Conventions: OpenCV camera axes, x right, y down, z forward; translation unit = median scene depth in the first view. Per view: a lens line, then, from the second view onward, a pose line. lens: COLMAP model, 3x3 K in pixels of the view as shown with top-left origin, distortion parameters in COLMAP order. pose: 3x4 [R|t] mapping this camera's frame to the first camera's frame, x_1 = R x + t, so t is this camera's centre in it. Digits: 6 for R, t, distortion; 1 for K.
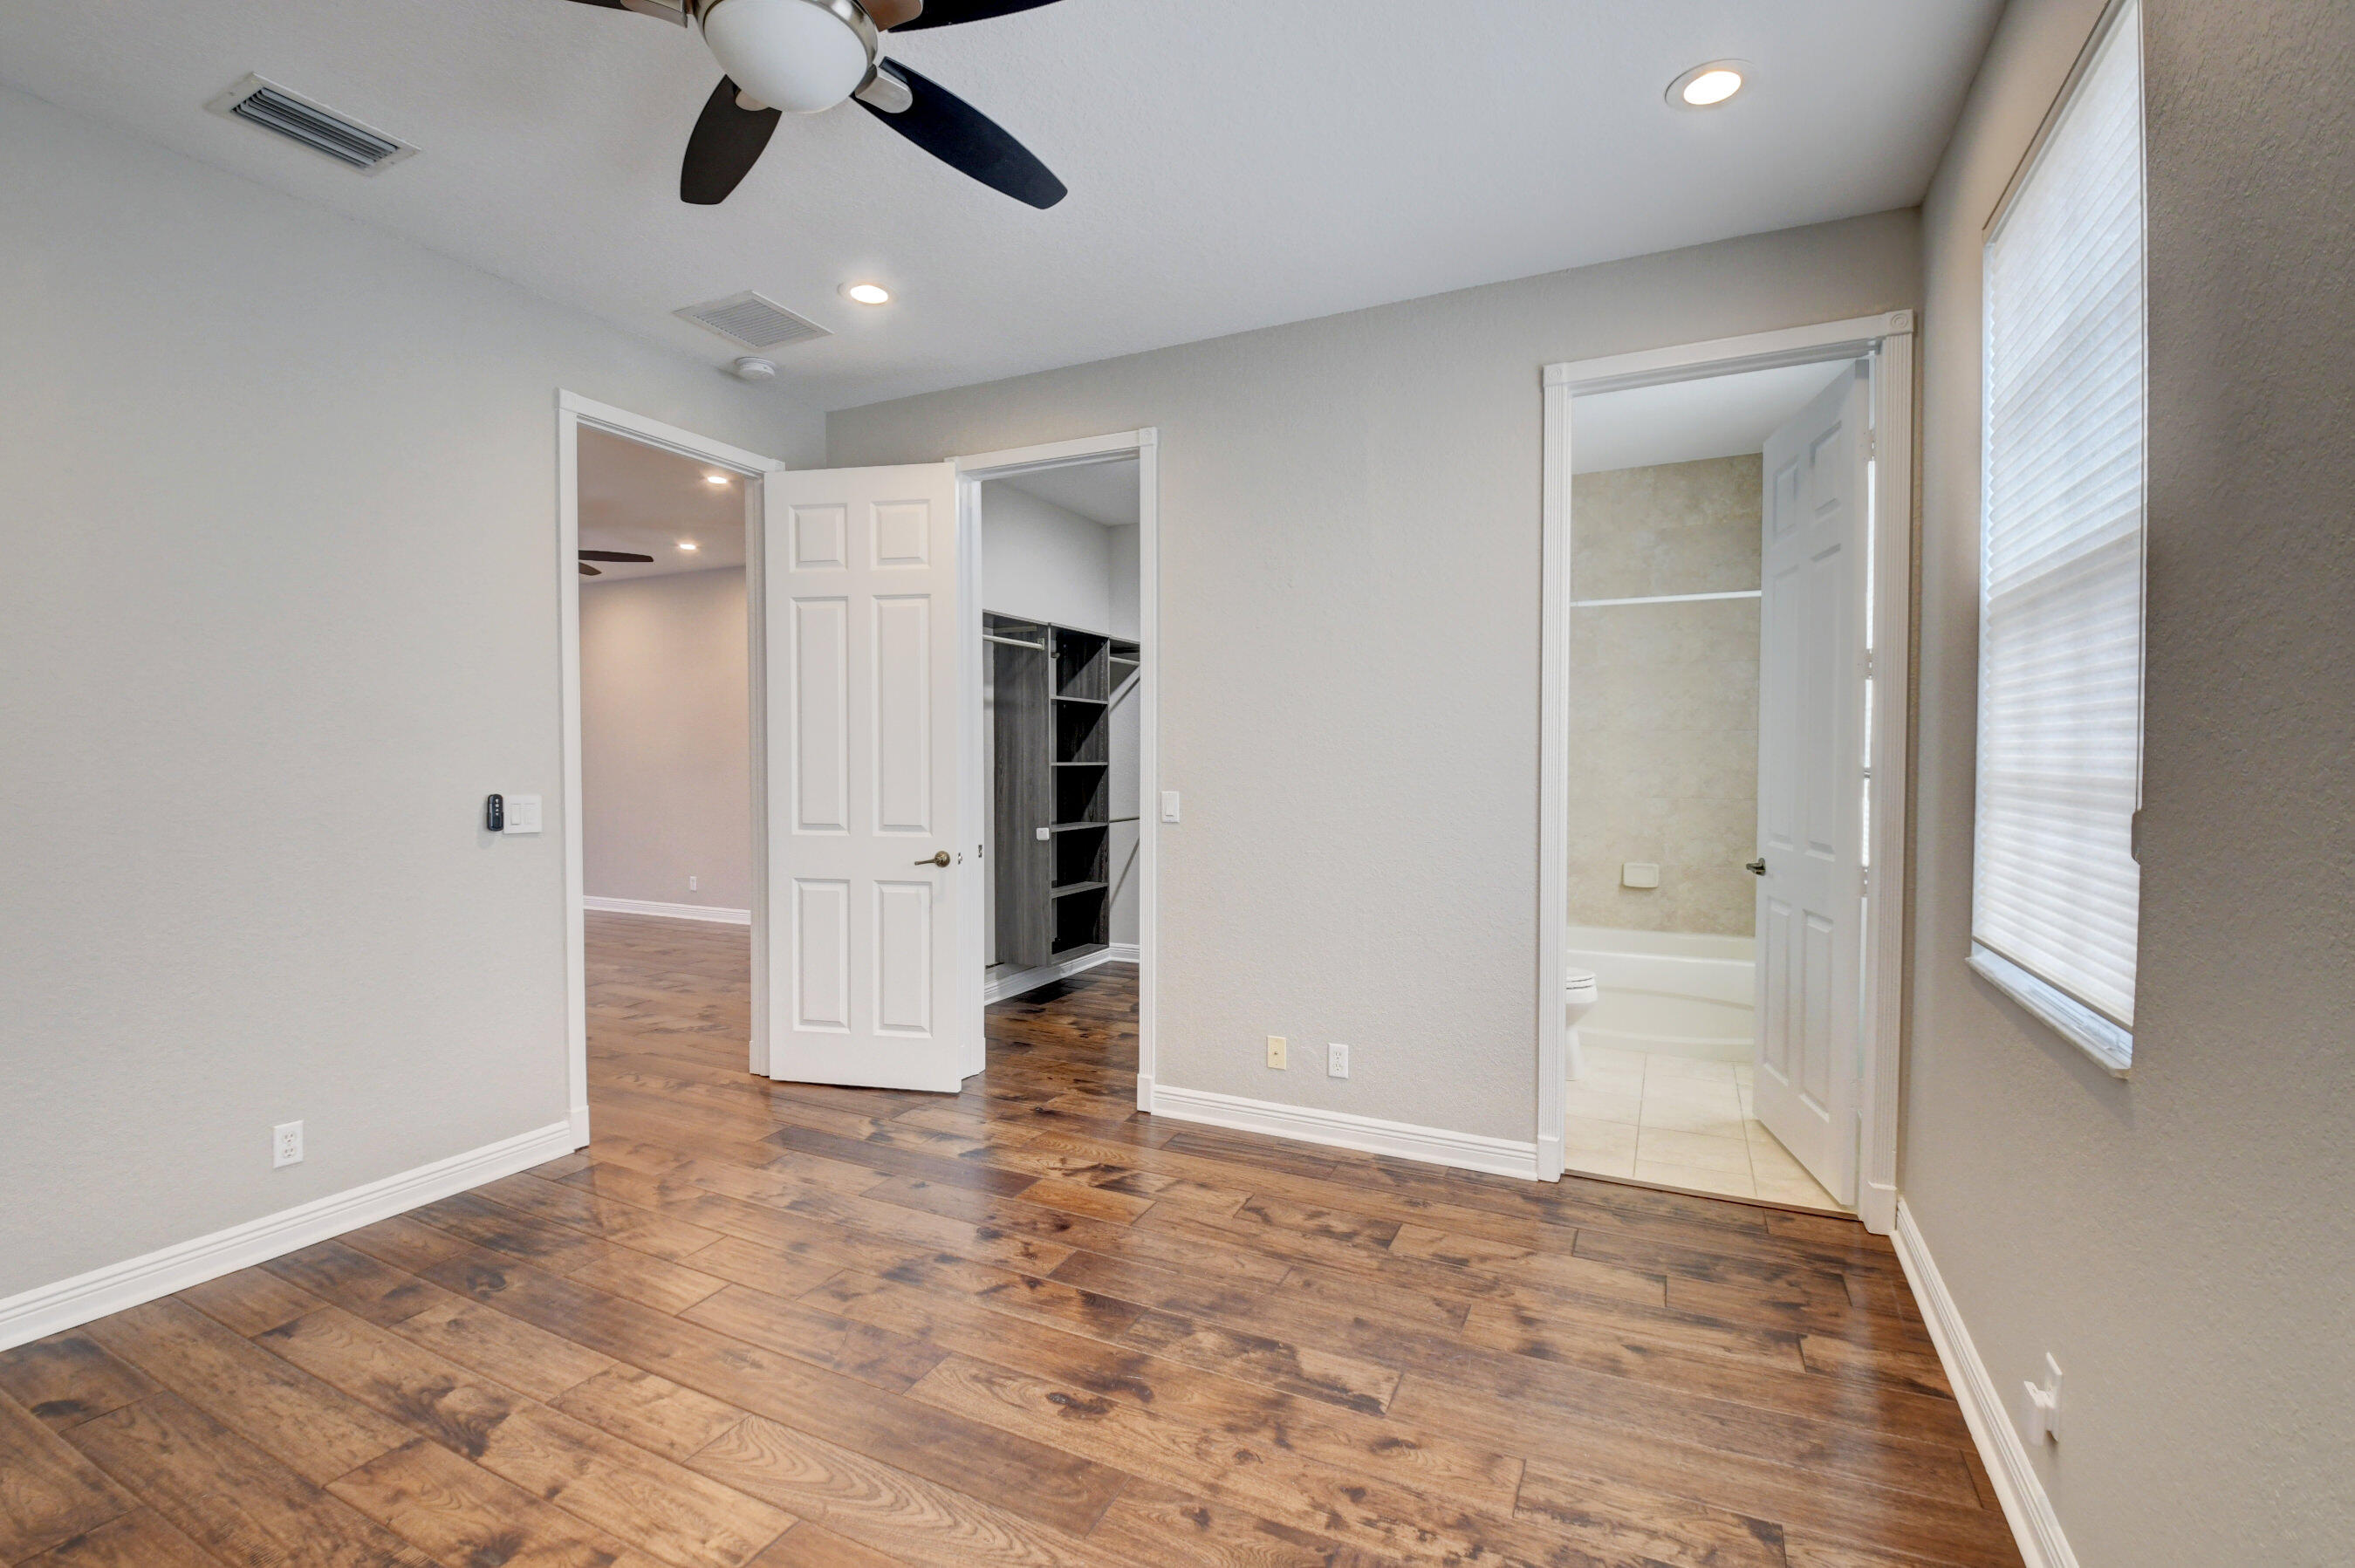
lens RADIAL K [[1043.1, 0, 1165.9], [0, 1043.1, 780.1], [0, 0, 1]] dist [0.013059, -0.021199]
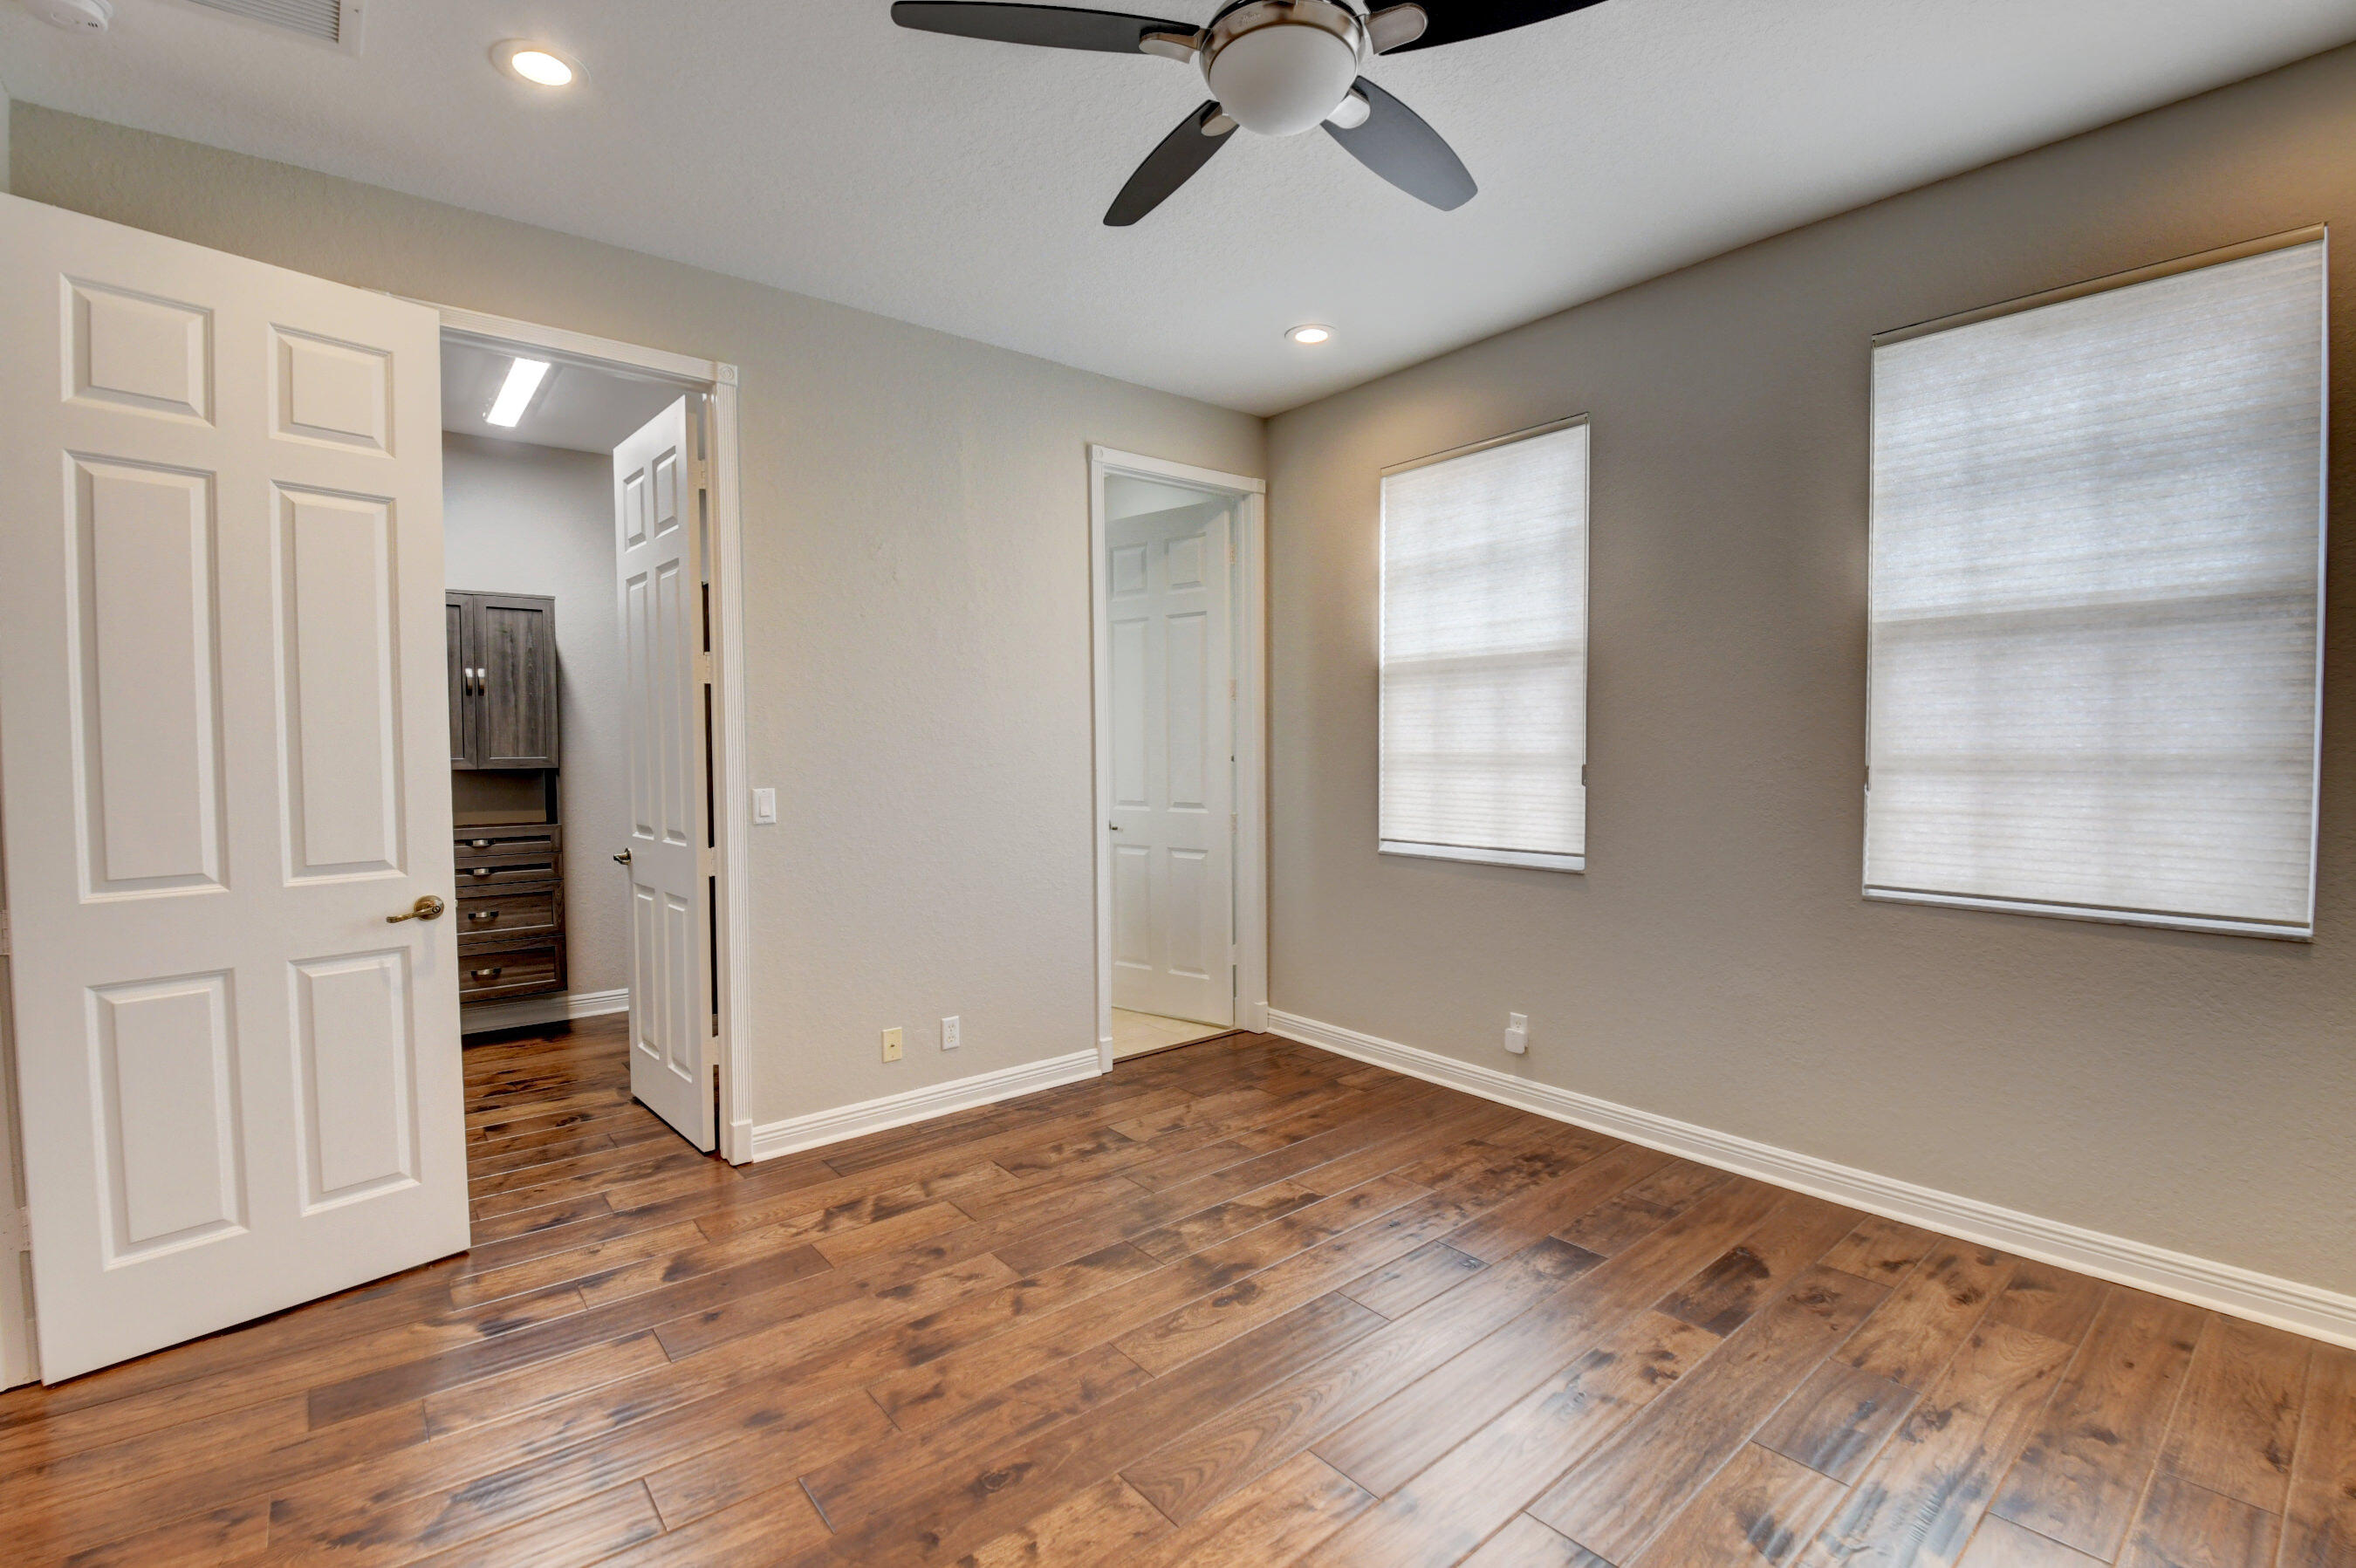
lens RADIAL K [[1043.5, 0, 1174.9], [0, 1043.5, 784.2], [0, 0, 1]] dist [0.013059, -0.021199]
pose [[0.414814, -0.035035, 0.909232, -0.847116], [0.028215, 0.999273, 0.025632, -0.008364], [-0.909469, 0.015021, 0.415501, 0.410538]]
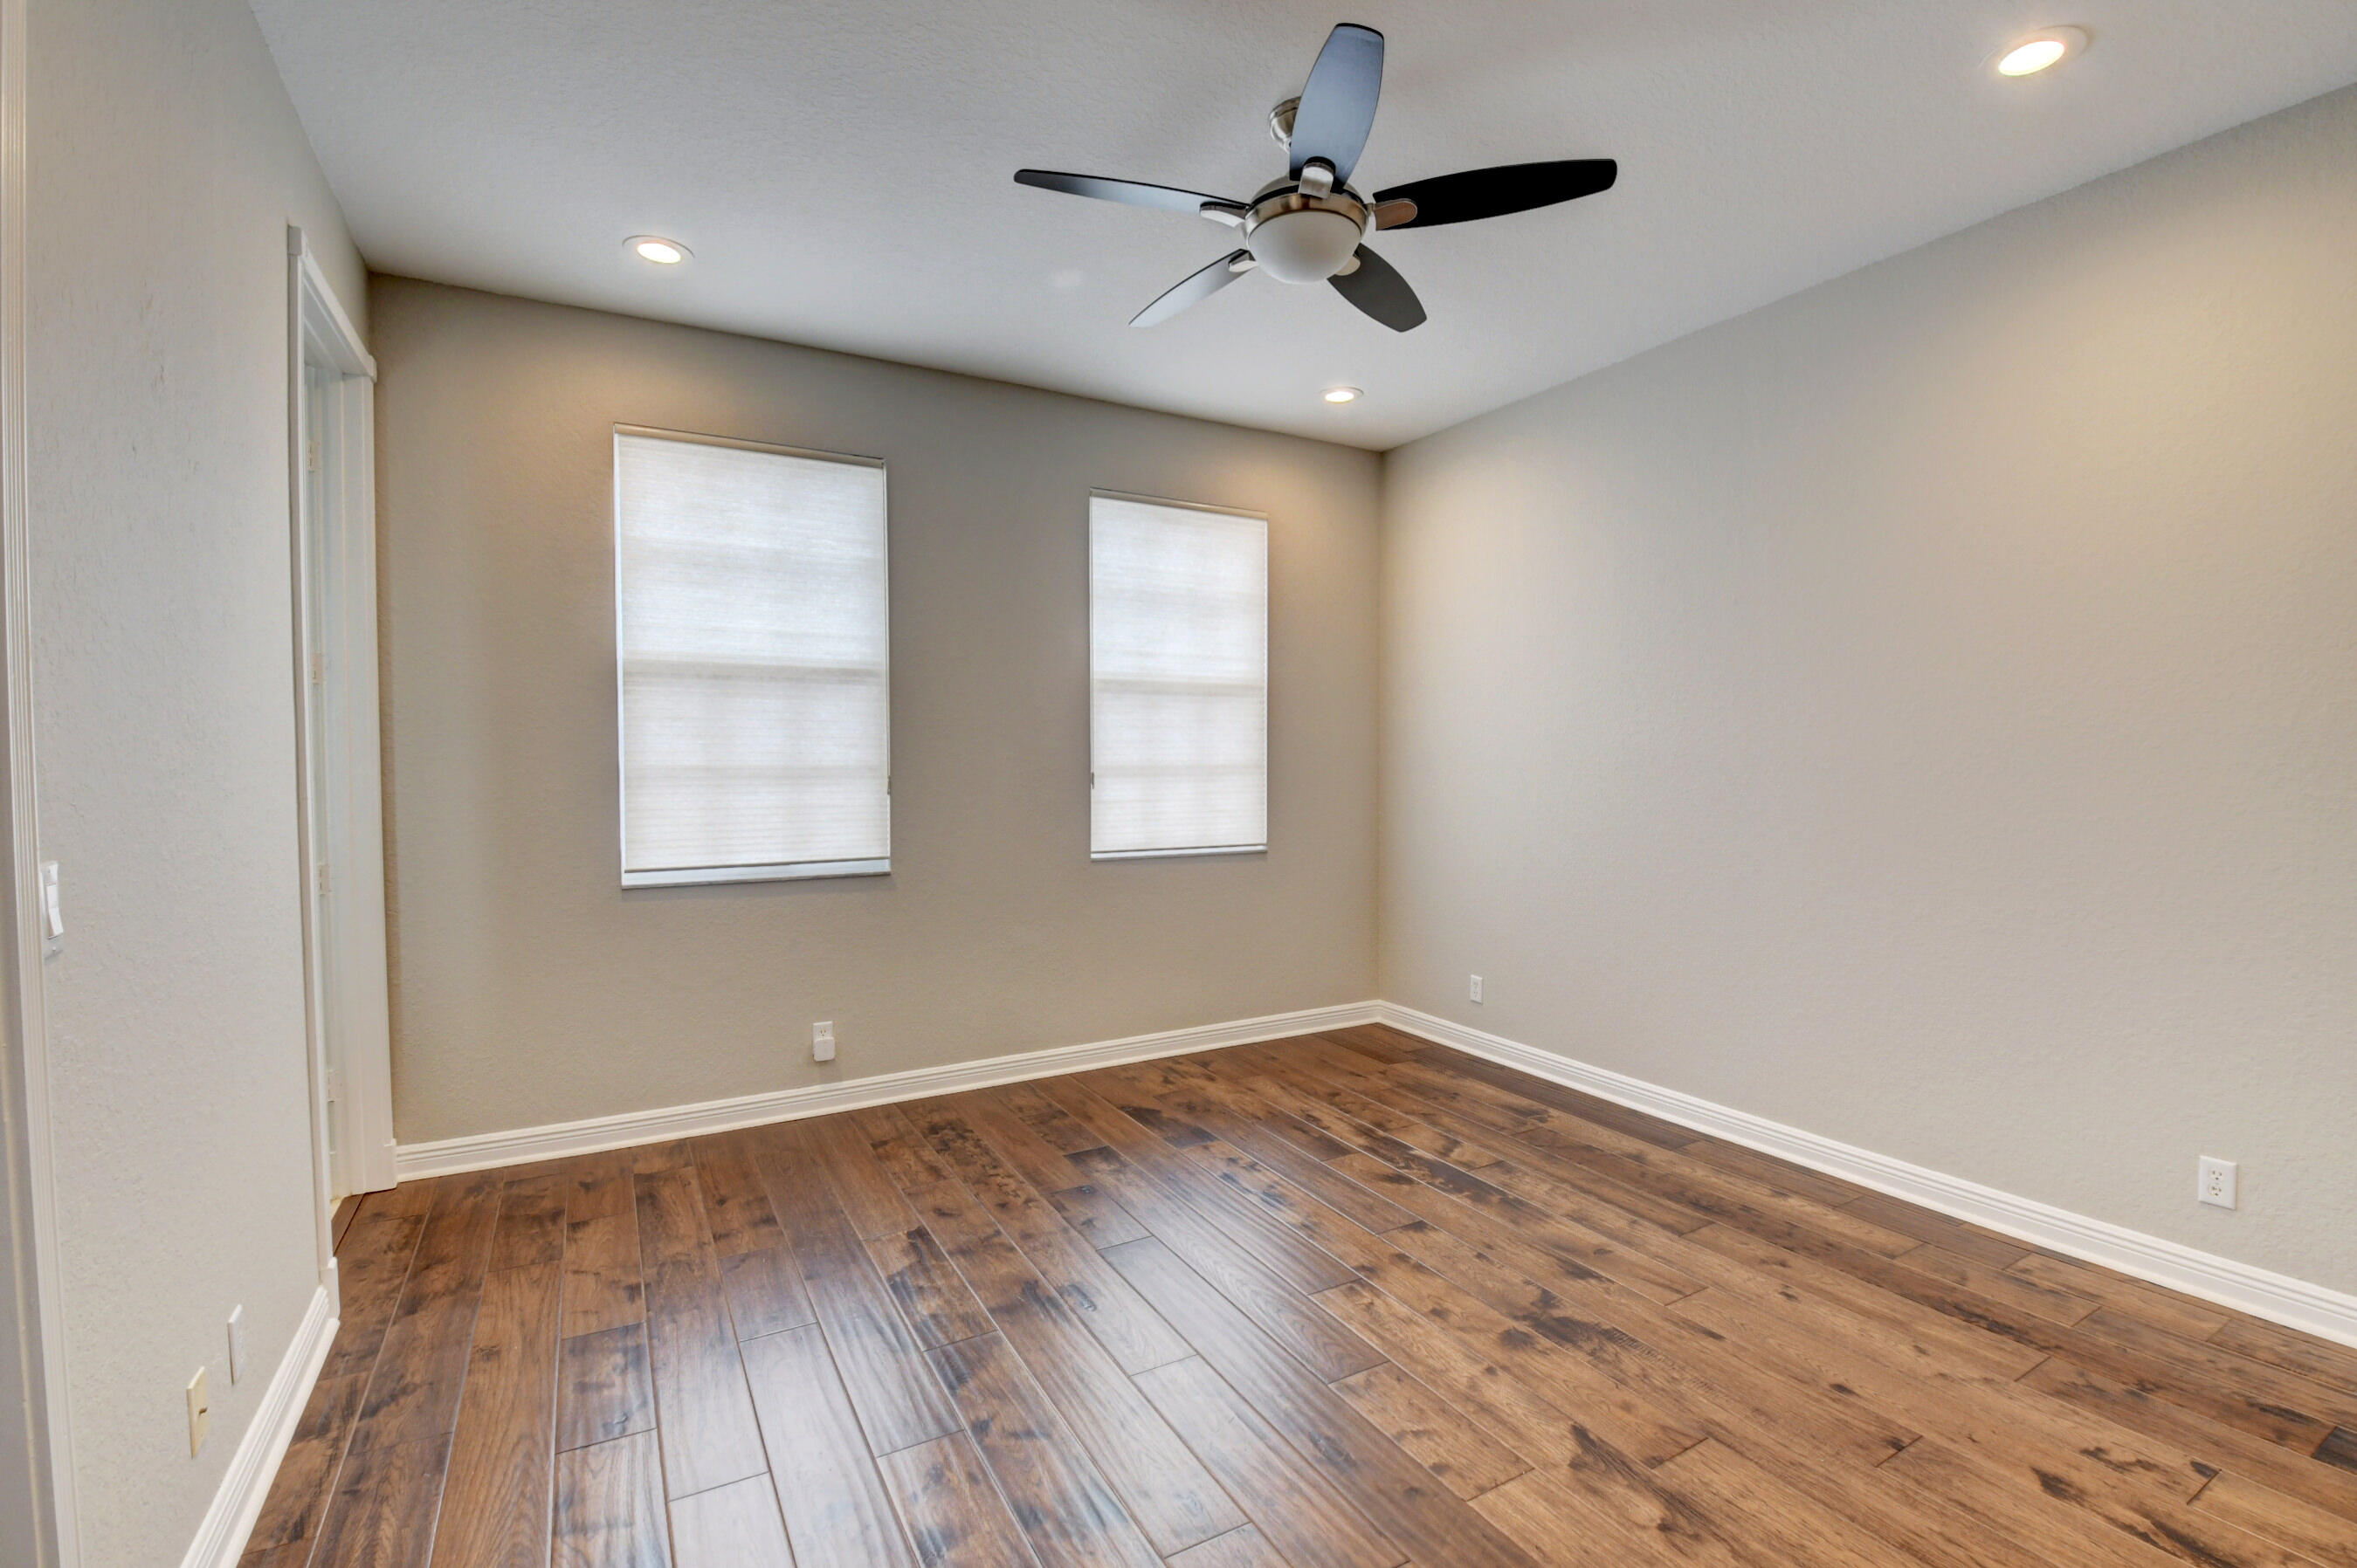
lens RADIAL K [[1043.8, 0, 1185.4], [0, 1043.8, 785.6], [0, 0, 1]] dist [0.013059, -0.021199]
pose [[-0.830195, -0.013282, 0.557315, -0.613660], [0.015977, 0.998739, 0.047602, -0.031393], [-0.557244, 0.048424, -0.828935, 1.380731]]
